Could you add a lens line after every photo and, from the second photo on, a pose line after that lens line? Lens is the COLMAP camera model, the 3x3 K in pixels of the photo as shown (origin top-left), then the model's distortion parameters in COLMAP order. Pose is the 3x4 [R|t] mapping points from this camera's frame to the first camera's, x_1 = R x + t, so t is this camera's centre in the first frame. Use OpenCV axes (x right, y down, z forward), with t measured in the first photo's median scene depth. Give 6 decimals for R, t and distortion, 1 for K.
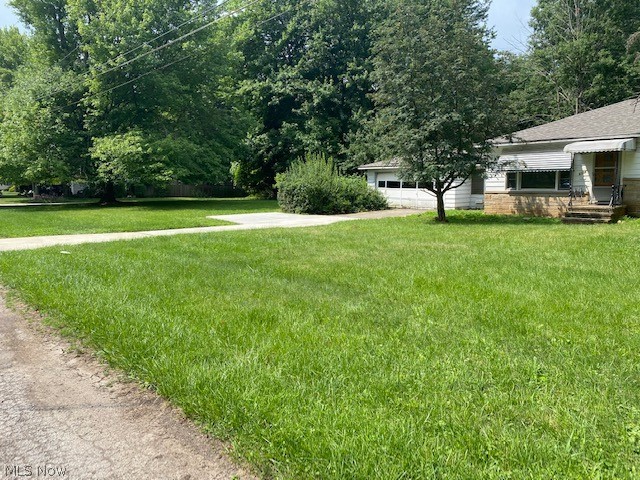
lens RADIAL K [[486.2, 0, 319.0], [0, 486.2, 266.8], [0, 0, 1]] dist [0.005062, 0.002262]
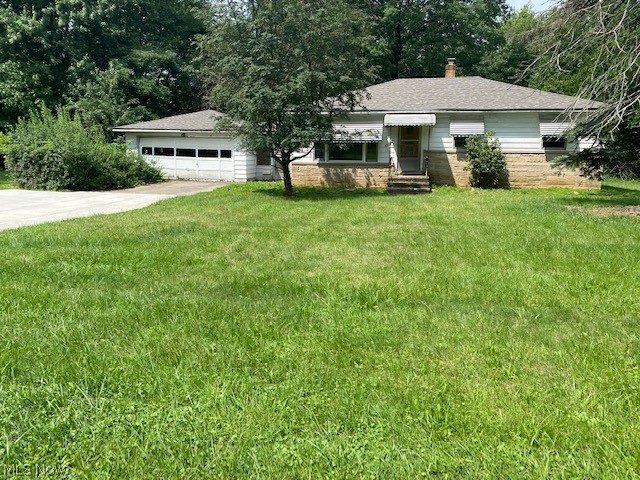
lens RADIAL K [[484.0, 0, 320.0], [0, 484.0, 240.0], [0, 0, 1]] dist [0.091428, -0.139835]
pose [[0.792641, -0.092537, 0.602625, -0.196558], [0.085801, 0.995509, 0.040011, -0.037536], [-0.603621, 0.019991, 0.797021, 0.225407]]
